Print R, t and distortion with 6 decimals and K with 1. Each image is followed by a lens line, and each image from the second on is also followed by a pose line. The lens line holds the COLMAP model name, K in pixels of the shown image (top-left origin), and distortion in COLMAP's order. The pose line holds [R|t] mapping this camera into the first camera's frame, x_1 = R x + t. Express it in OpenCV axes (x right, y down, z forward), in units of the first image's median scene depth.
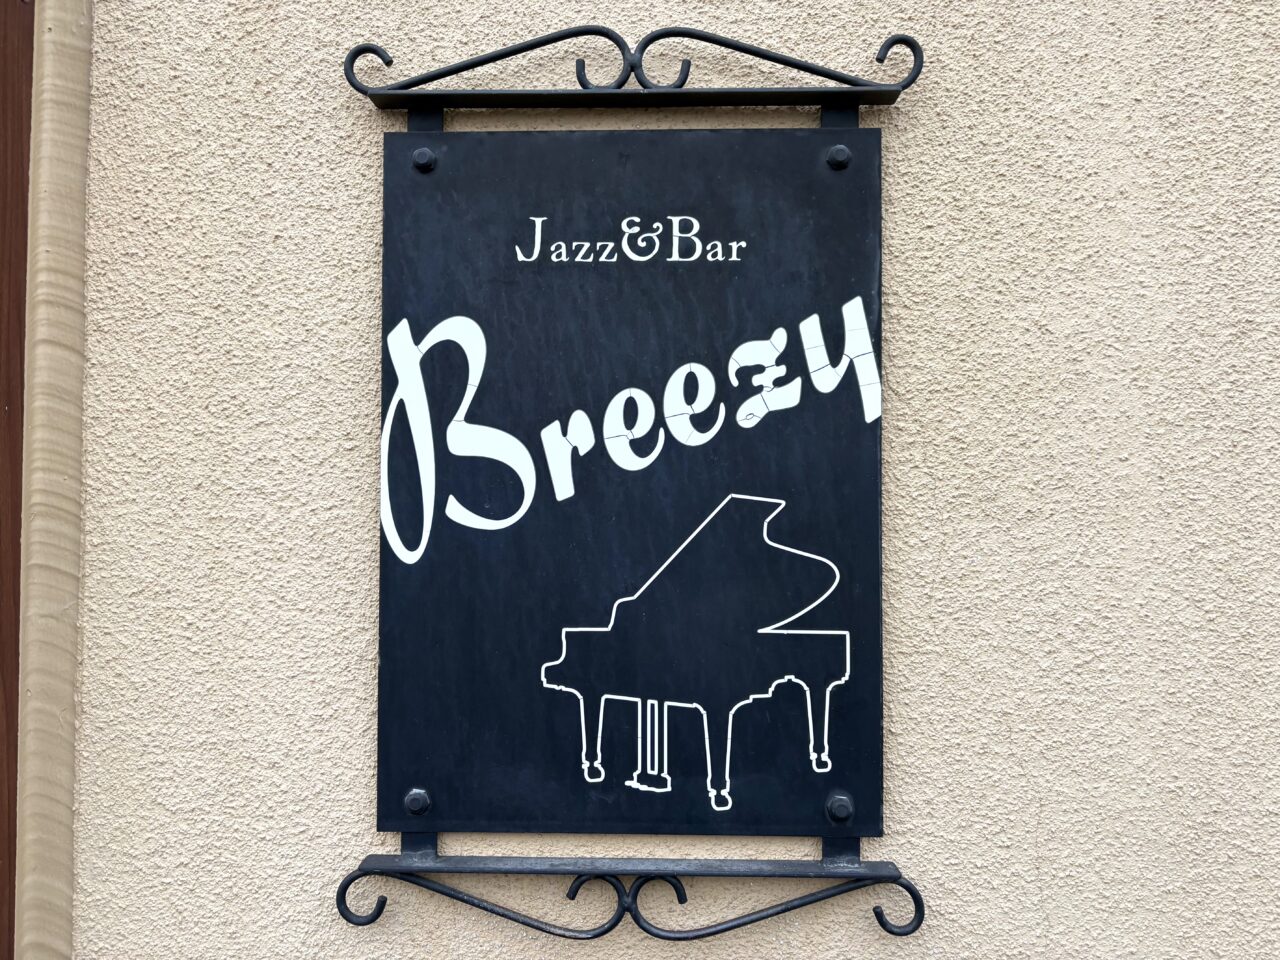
lens RADIAL K [[972.0, 0, 639.8], [0, 972.0, 471.5], [0, 0, 1]] dist [0.037972, -0.002678]
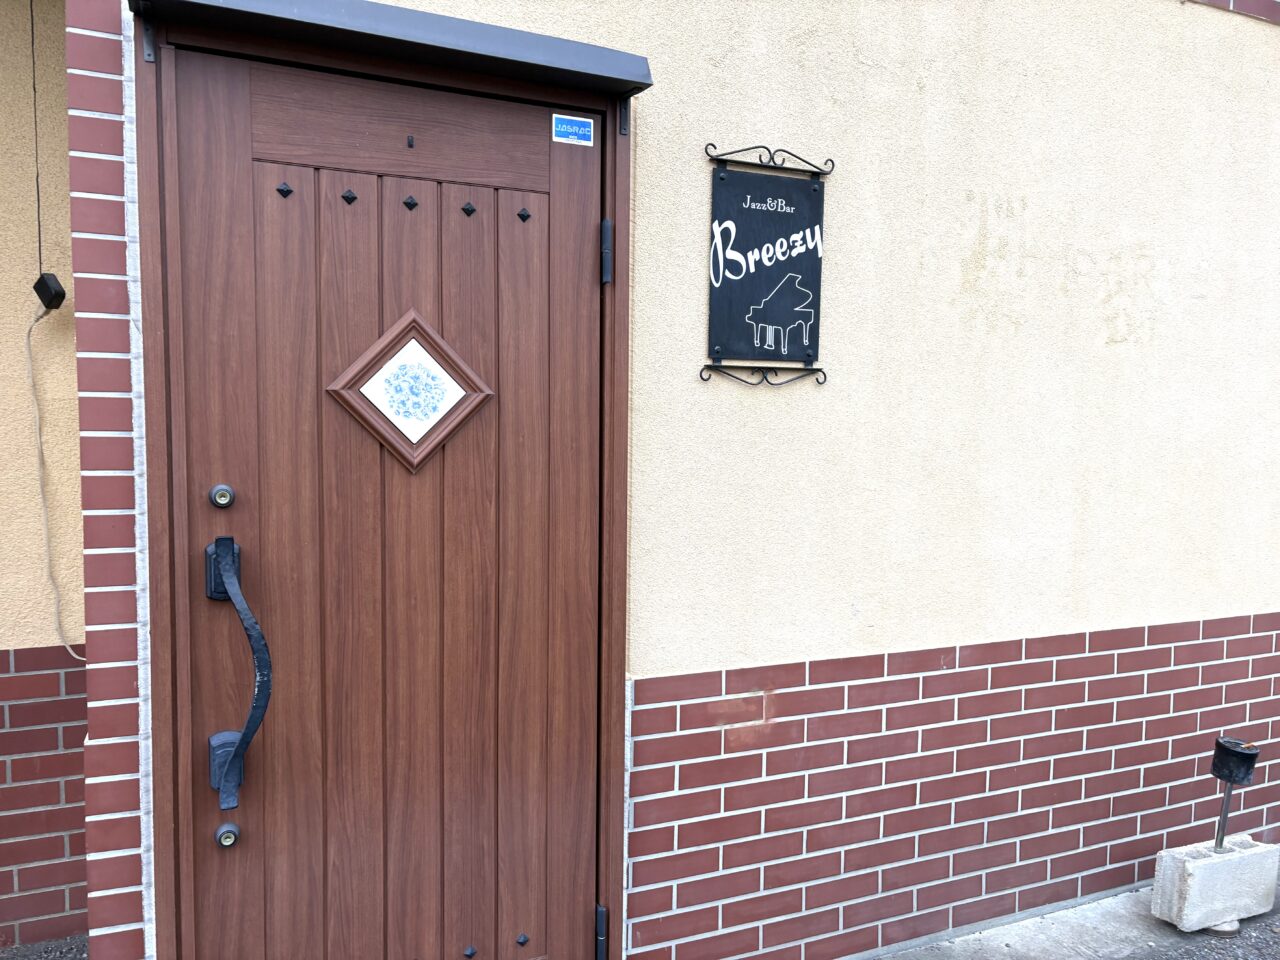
lens RADIAL K [[972.0, 0, 636.8], [0, 972.0, 483.3], [0, 0, 1]] dist [0.037972, -0.002678]
pose [[0.897672, -0.026746, 0.439851, -2.205451], [-0.017769, 0.995148, 0.096776, 0.495188], [-0.440305, -0.094689, 0.892841, -2.314833]]
